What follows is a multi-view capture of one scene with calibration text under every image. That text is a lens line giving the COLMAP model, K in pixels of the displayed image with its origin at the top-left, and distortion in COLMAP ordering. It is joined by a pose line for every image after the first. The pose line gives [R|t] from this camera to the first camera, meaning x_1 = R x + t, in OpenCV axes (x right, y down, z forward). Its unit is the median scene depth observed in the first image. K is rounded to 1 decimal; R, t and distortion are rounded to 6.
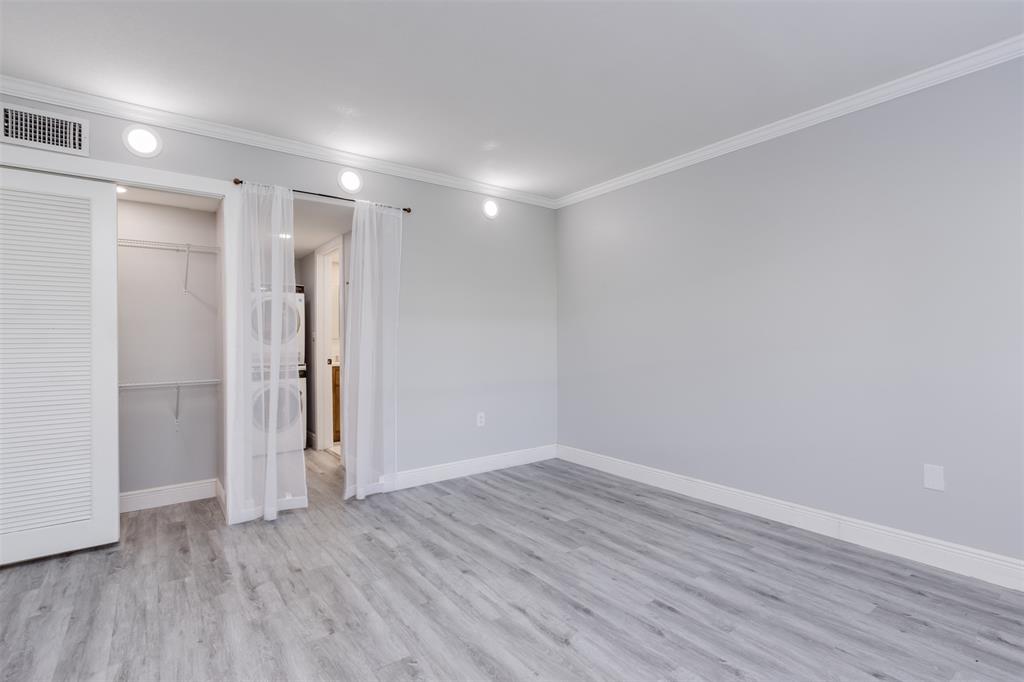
lens RADIAL K [[477.6, 0, 513.3], [0, 477.6, 338.2], [0, 0, 1]] dist [0.001073, -0.000384]
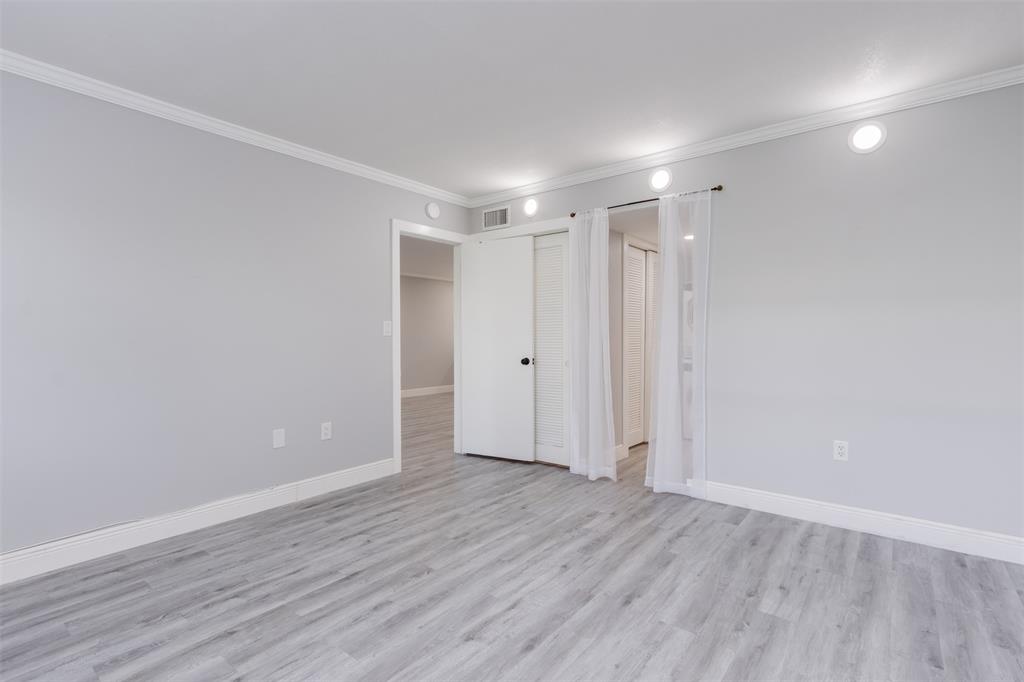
lens RADIAL K [[477.6, 0, 513.3], [0, 477.6, 338.2], [0, 0, 1]] dist [0.001073, -0.000384]
pose [[0.258495, 0.011698, -0.965942, 0.690561], [0.003224, 0.999911, 0.012972, -0.005585], [0.966007, -0.006467, 0.258435, 0.524301]]
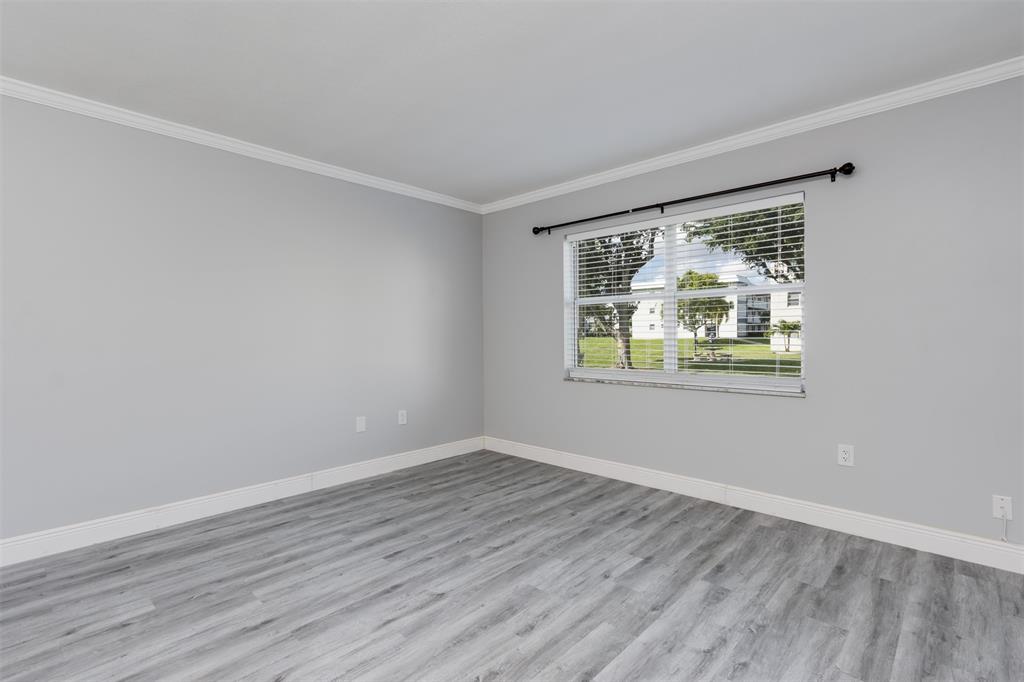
lens RADIAL K [[477.6, 0, 513.3], [0, 477.6, 338.2], [0, 0, 1]] dist [0.001073, -0.000384]
pose [[-0.176951, 0.004607, 0.984209, -0.683239], [0.003591, 0.999985, -0.004036, 0.004169], [-0.984213, 0.002820, -0.176965, 0.648383]]
